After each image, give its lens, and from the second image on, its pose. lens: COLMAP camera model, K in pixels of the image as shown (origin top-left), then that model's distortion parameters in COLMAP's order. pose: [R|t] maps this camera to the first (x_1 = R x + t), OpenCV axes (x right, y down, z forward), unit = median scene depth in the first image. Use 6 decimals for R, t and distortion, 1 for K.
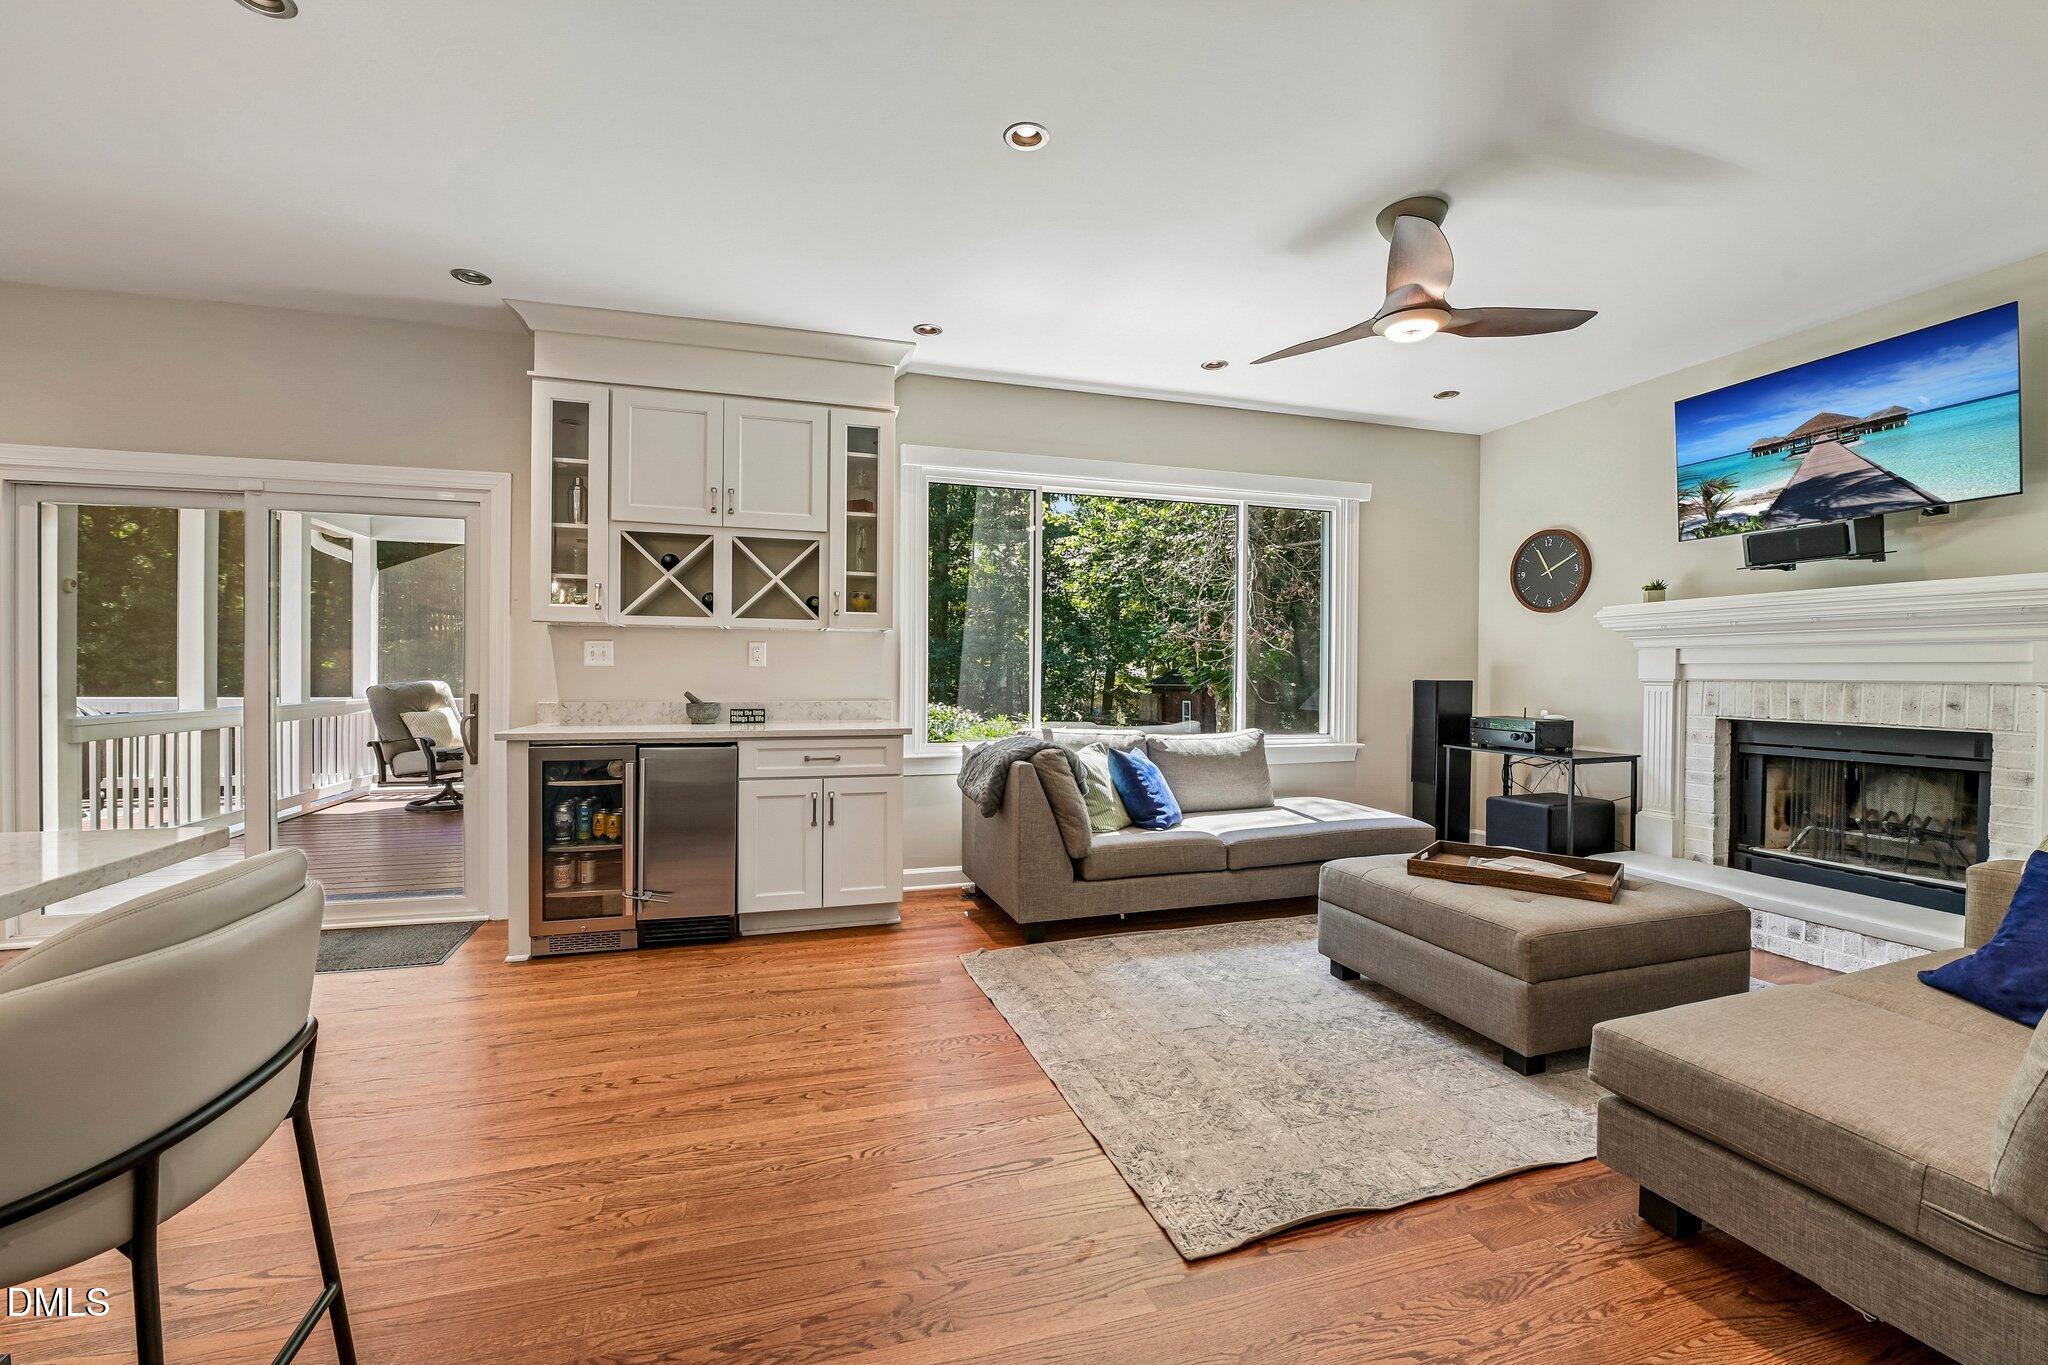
lens RADIAL K [[830.7, 0, 1020.8], [0, 830.7, 687.7], [0, 0, 1]] dist [0.002060, 0.000190]
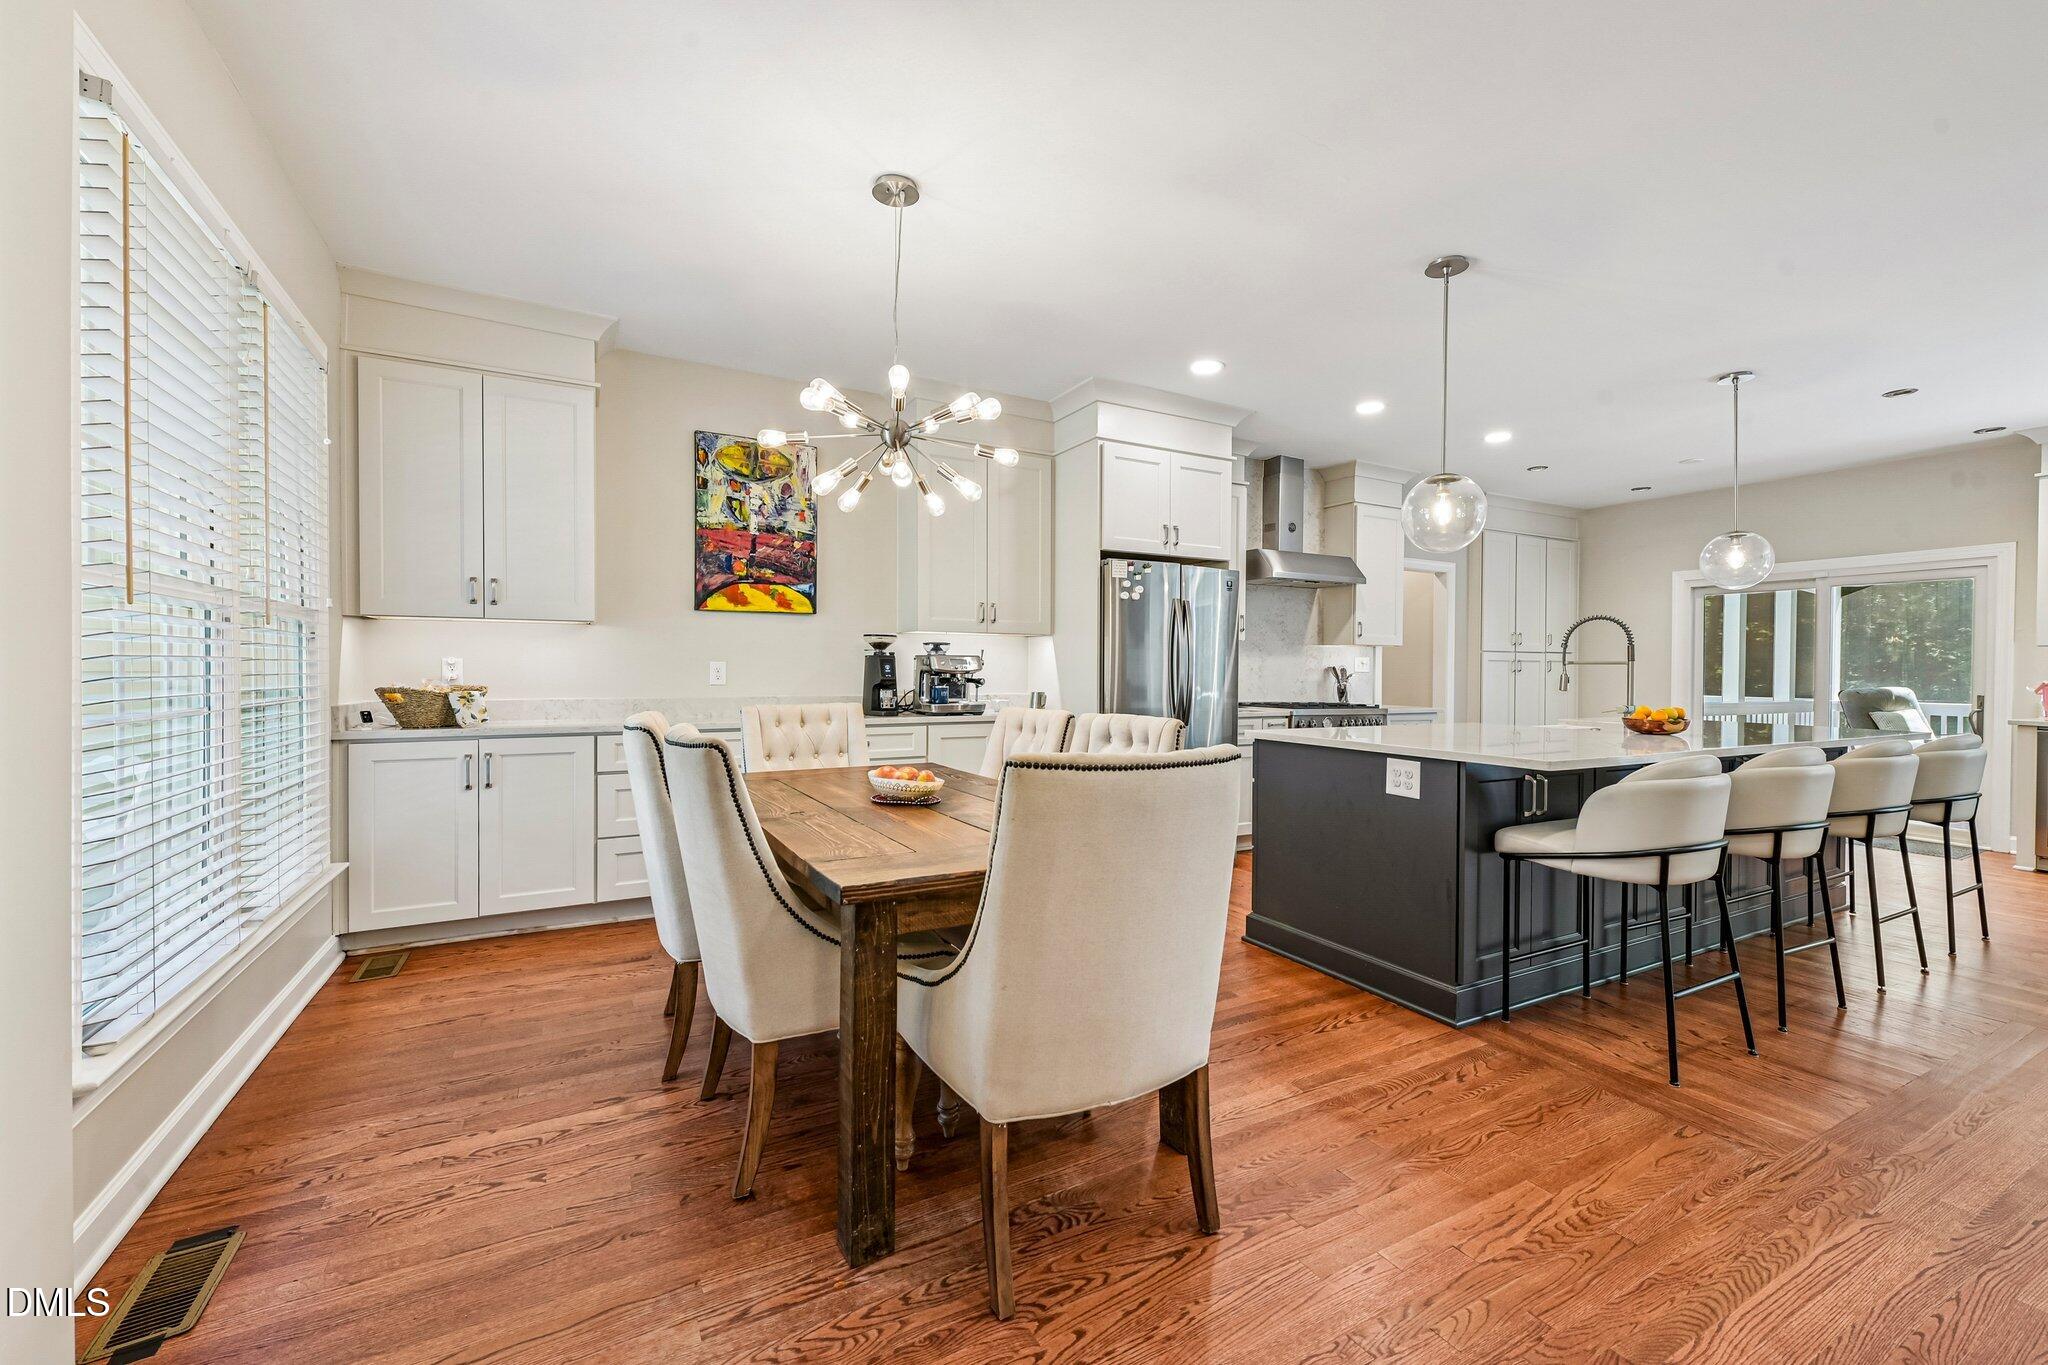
lens RADIAL K [[830.7, 0, 1020.2], [0, 830.7, 686.8], [0, 0, 1]] dist [0.002060, 0.000190]
pose [[0.190927, -0.007537, -0.981575, 0.268592], [0.000993, 0.999971, -0.007485, -0.000373], [0.981604, 0.000455, 0.190929, -0.538685]]
